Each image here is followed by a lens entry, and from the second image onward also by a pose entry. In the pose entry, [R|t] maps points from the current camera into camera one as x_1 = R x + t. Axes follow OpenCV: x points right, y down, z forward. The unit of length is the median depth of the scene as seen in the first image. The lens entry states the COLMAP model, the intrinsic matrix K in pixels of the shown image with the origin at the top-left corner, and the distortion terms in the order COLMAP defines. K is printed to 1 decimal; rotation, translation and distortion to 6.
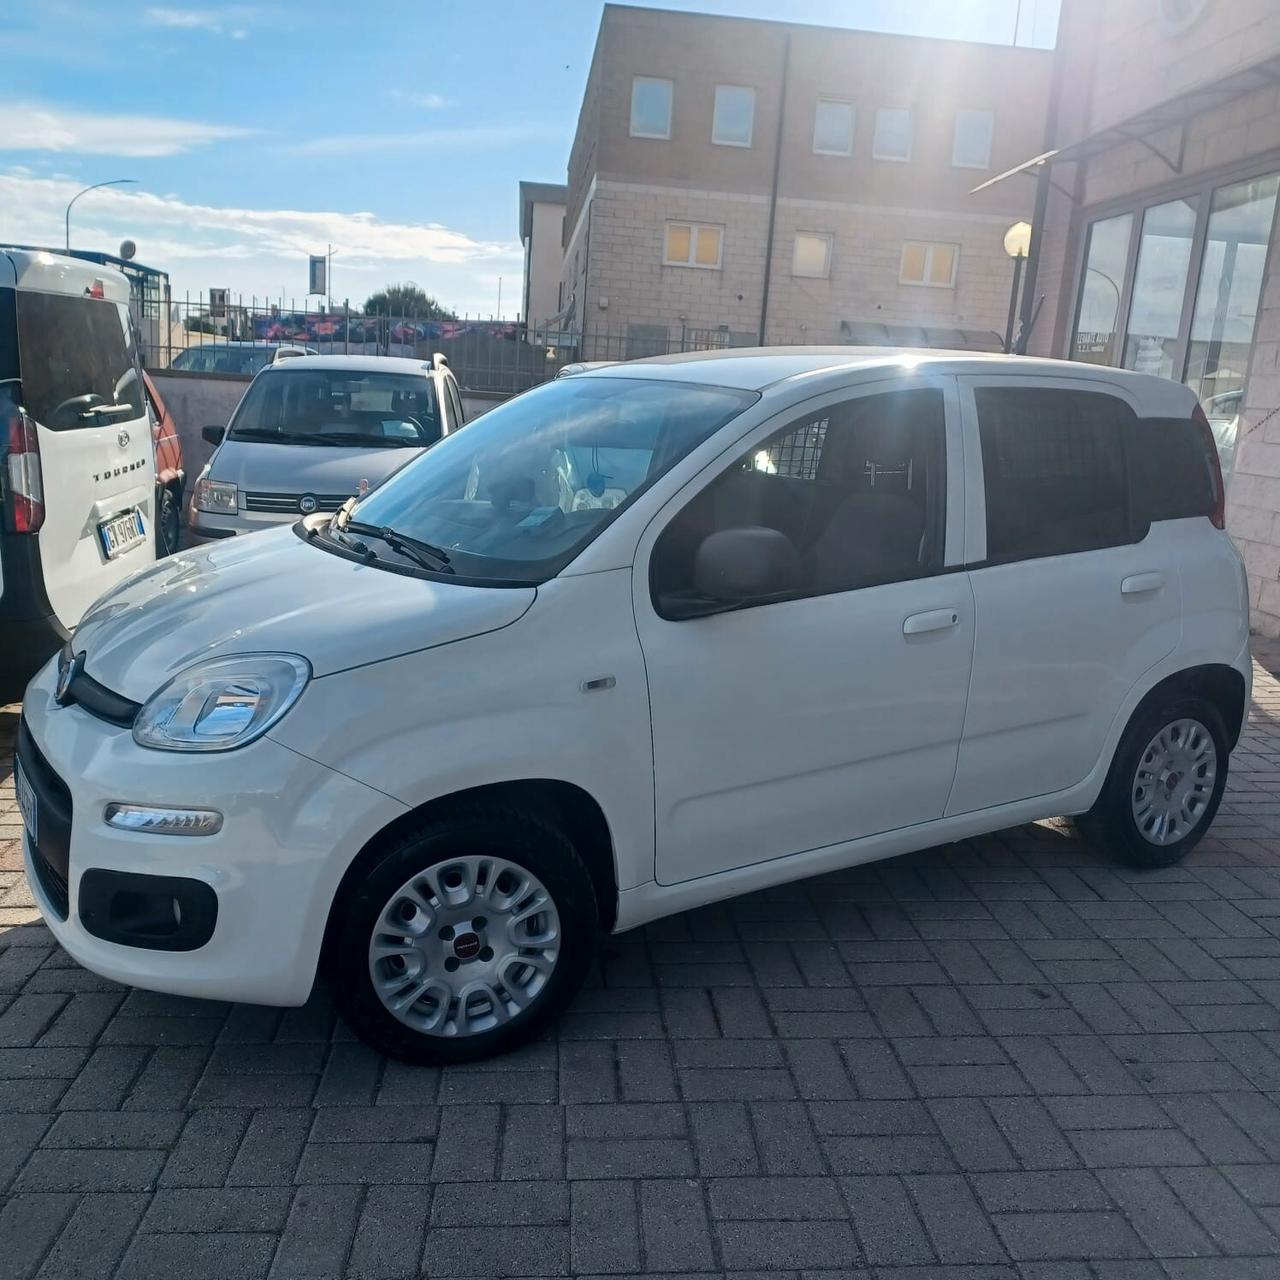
lens RADIAL K [[1250.7, 0, 635.2], [0, 1250.7, 627.7], [0, 0, 1]] dist [0.095595, -0.152845]
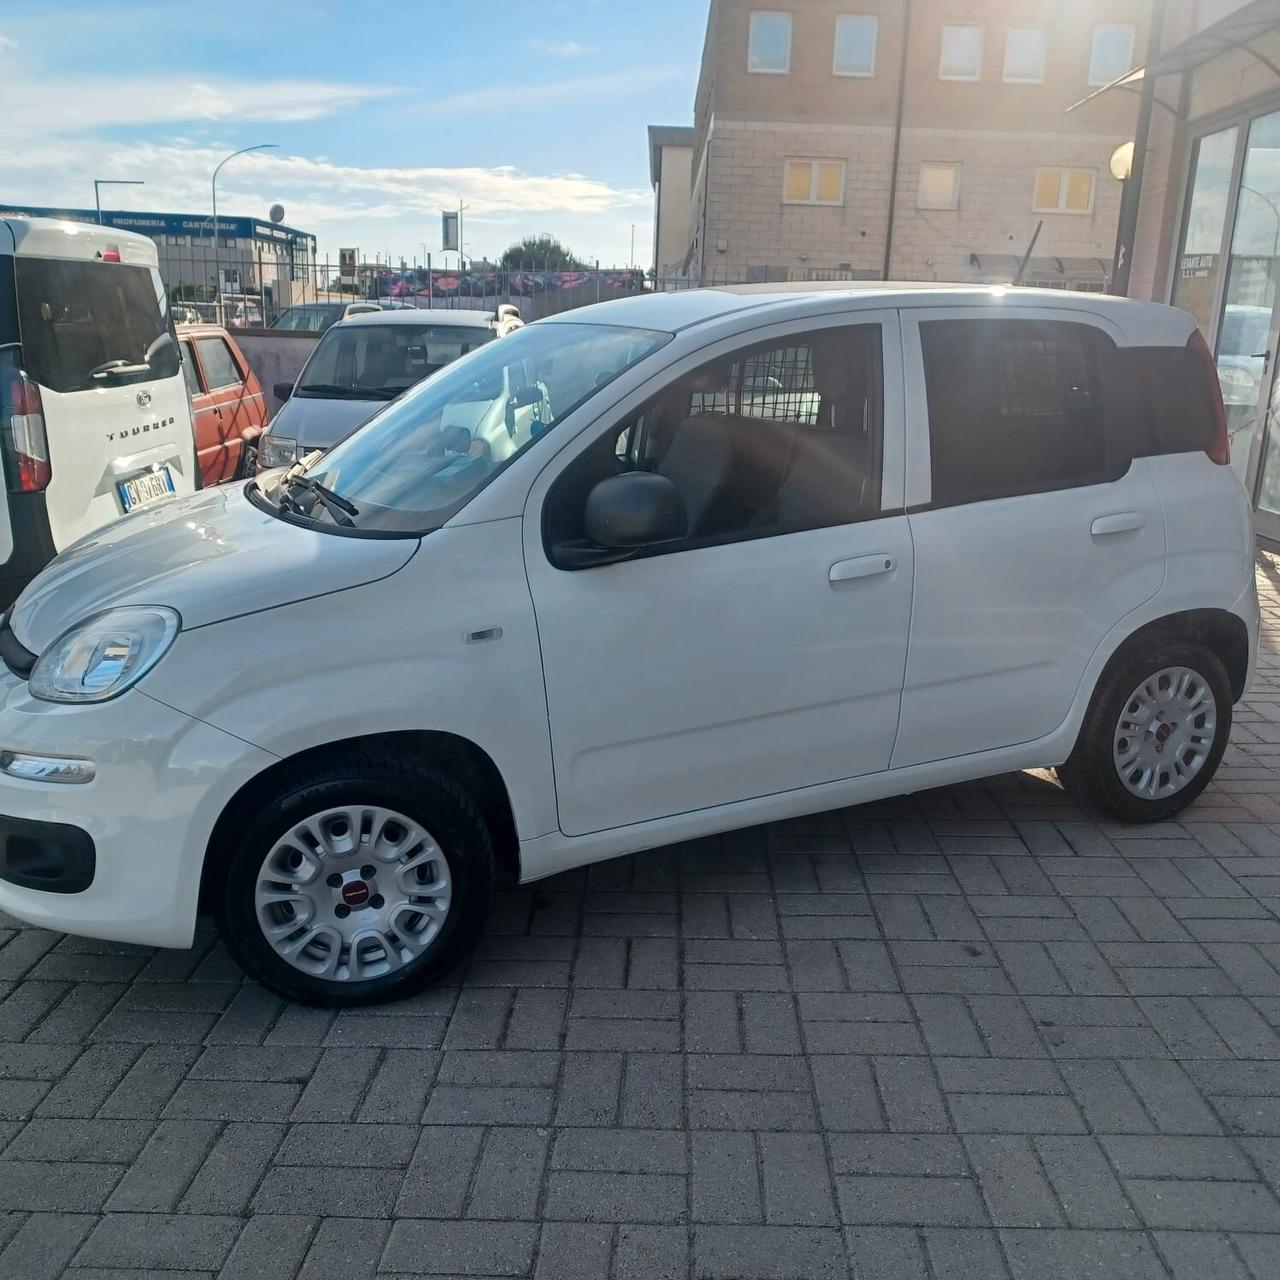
lens RADIAL K [[1250.7, 0, 635.2], [0, 1250.7, 627.7], [0, 0, 1]] dist [0.095595, -0.152845]
pose [[0.993541, -0.006500, -0.113292, 0.163469], [0.011054, 0.999154, 0.039612, 0.001172], [0.112938, -0.040608, 0.992772, 0.022235]]
